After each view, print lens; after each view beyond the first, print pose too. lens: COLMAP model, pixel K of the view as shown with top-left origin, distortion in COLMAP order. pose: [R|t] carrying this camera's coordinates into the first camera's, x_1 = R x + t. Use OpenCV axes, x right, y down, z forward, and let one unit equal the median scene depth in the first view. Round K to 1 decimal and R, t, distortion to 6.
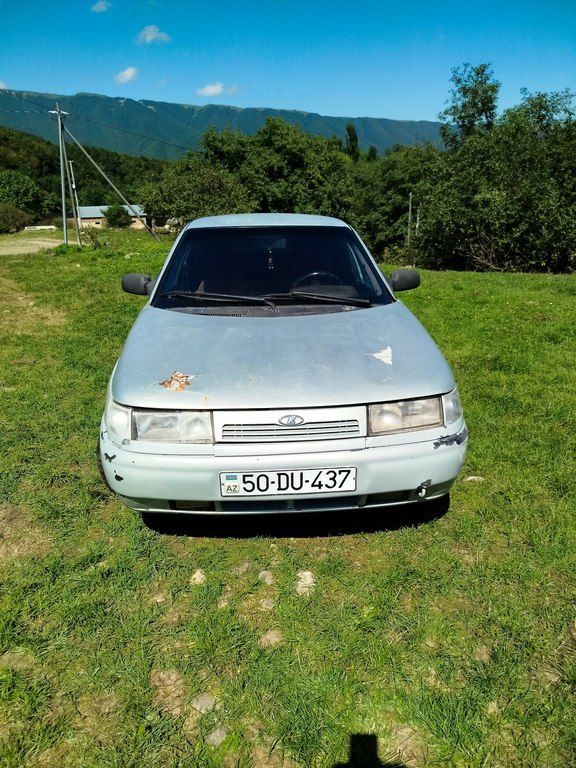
lens RADIAL K [[547.2, 0, 285.3], [0, 547.2, 377.3], [0, 0, 1]] dist [0.017033, -0.001477]
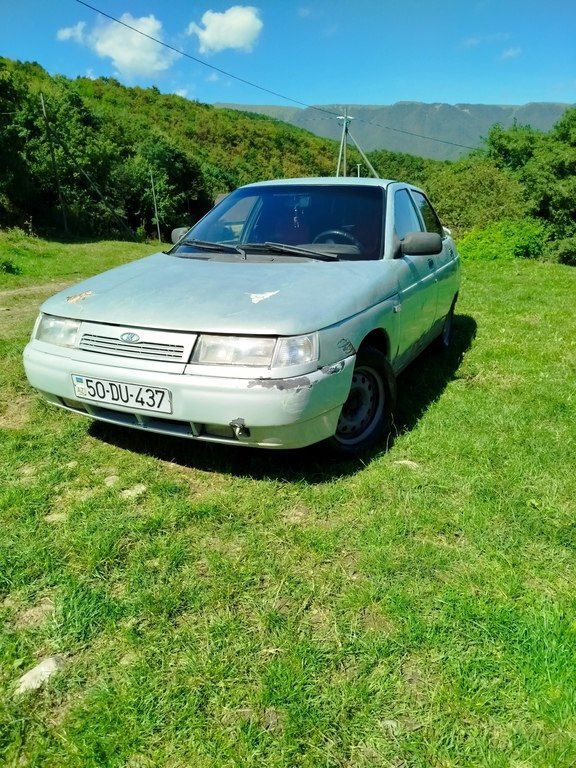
lens RADIAL K [[541.5, 0, 288.0], [0, 541.5, 384.0], [0, 0, 1]] dist [0.034144, -0.047167]
pose [[0.875250, 0.157242, -0.457397, 0.755257], [-0.154395, 0.987034, 0.043878, 0.071550], [0.458366, 0.032216, 0.888180, 0.192663]]
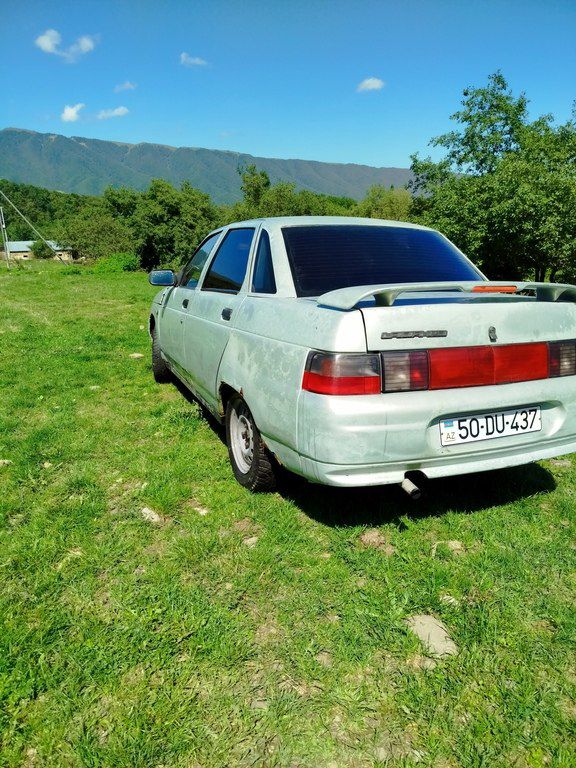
lens RADIAL K [[541.5, 0, 288.0], [0, 541.5, 384.0], [0, 0, 1]] dist [0.034144, -0.047167]
pose [[0.993054, -0.022845, 0.115421, 2.234903], [0.028368, 0.998518, -0.046440, 1.842789], [-0.114189, 0.049392, 0.992231, -6.024941]]
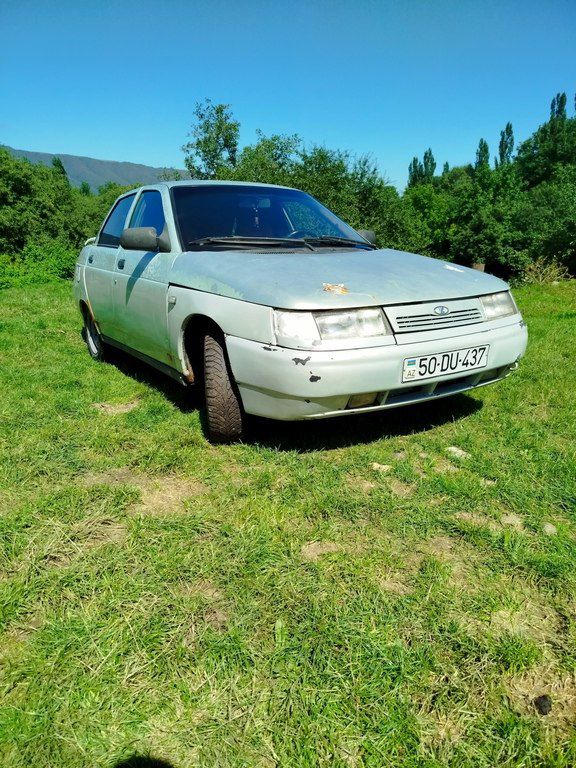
lens RADIAL K [[541.5, 0, 288.0], [0, 541.5, 384.0], [0, 0, 1]] dist [0.034144, -0.047167]
pose [[0.879068, -0.117167, 0.462072, -0.794975], [0.140869, 0.989882, -0.016994, 0.199425], [-0.455406, 0.080031, 0.886679, 0.135497]]
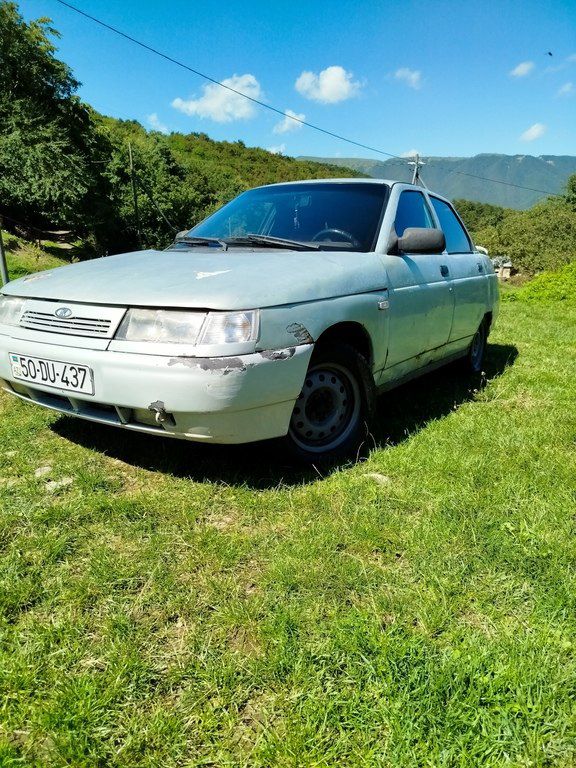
lens RADIAL K [[541.5, 0, 288.0], [0, 541.5, 384.0], [0, 0, 1]] dist [0.034144, -0.047167]
pose [[0.802481, 0.159375, -0.574999, 0.891123], [-0.203248, 0.979050, -0.012290, 0.129878], [0.560994, 0.126730, 0.818062, 0.423208]]
